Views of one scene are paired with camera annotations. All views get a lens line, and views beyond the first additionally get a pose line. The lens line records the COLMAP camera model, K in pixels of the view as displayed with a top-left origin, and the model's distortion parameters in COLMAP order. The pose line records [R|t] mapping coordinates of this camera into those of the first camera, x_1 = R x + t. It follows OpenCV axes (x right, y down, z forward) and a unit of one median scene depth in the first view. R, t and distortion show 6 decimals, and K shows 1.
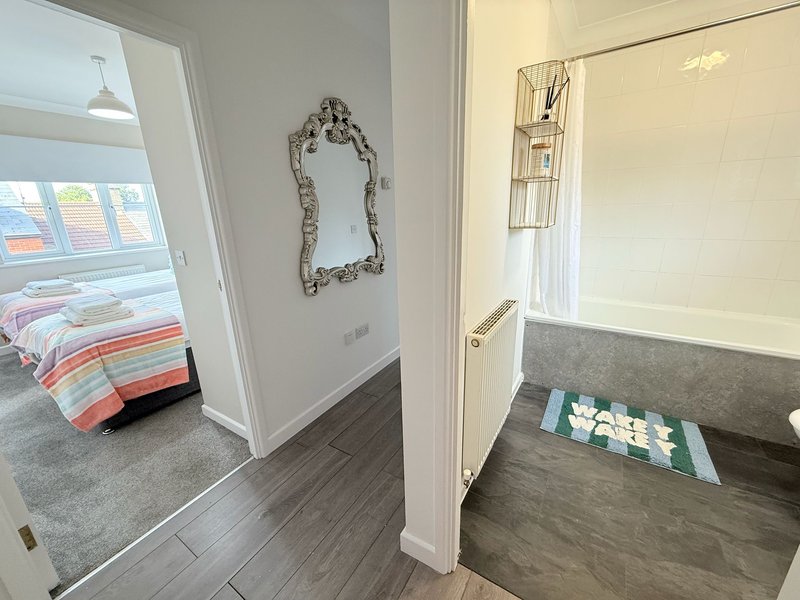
lens RADIAL K [[324.4, 0, 396.6], [0, 324.4, 297.3], [0, 0, 1]] dist [0.000835, 0.001529]
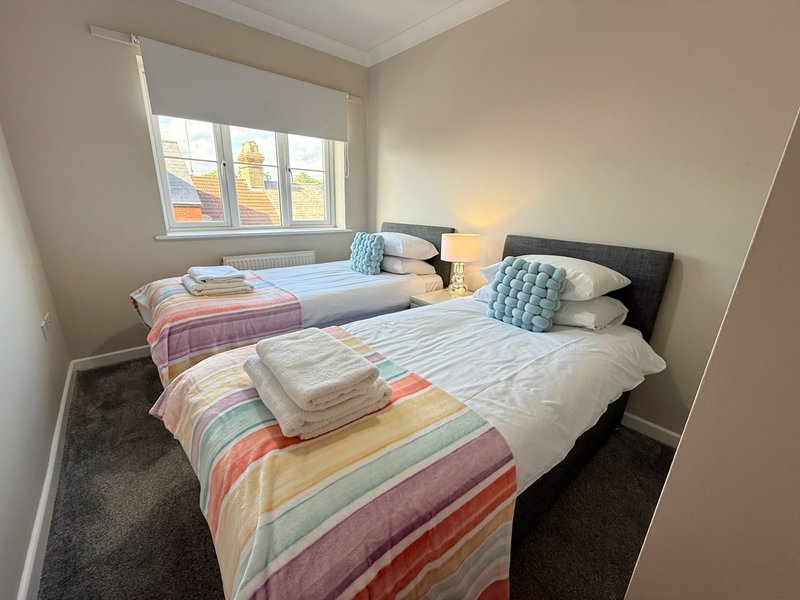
lens RADIAL K [[335.7, 0, 391.4], [0, 335.7, 305.7], [0, 0, 1]] dist [0.009259, 0.000116]
pose [[0.946460, 0.154947, -0.283206, -0.801018], [-0.145679, 0.987877, 0.053636, -0.095285], [0.288083, -0.009508, 0.957558, 0.685728]]
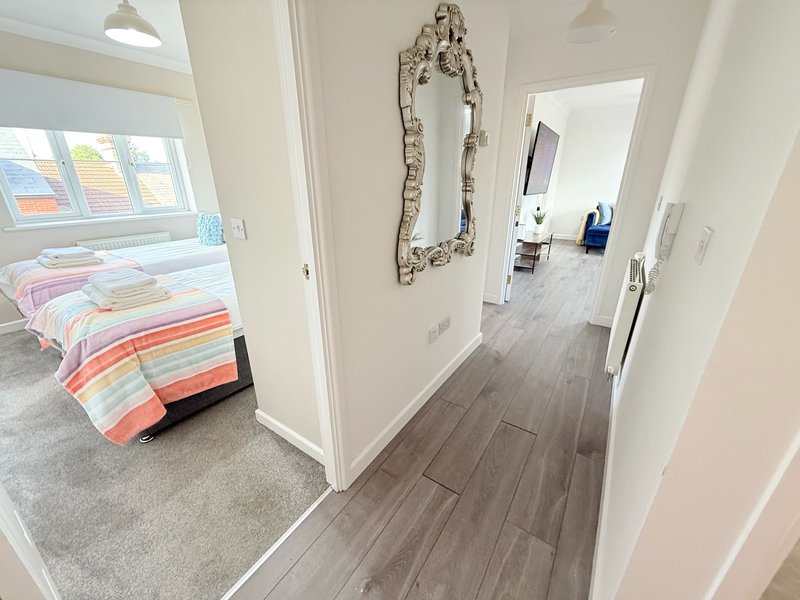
lens RADIAL K [[324.4, 0, 396.4], [0, 324.4, 298.3], [0, 0, 1]] dist [0.000835, 0.001529]
pose [[0.998955, 0.038602, -0.024449, -0.255573], [-0.036434, 0.995828, 0.083657, -0.034650], [0.027577, -0.082679, 0.996195, 0.233525]]
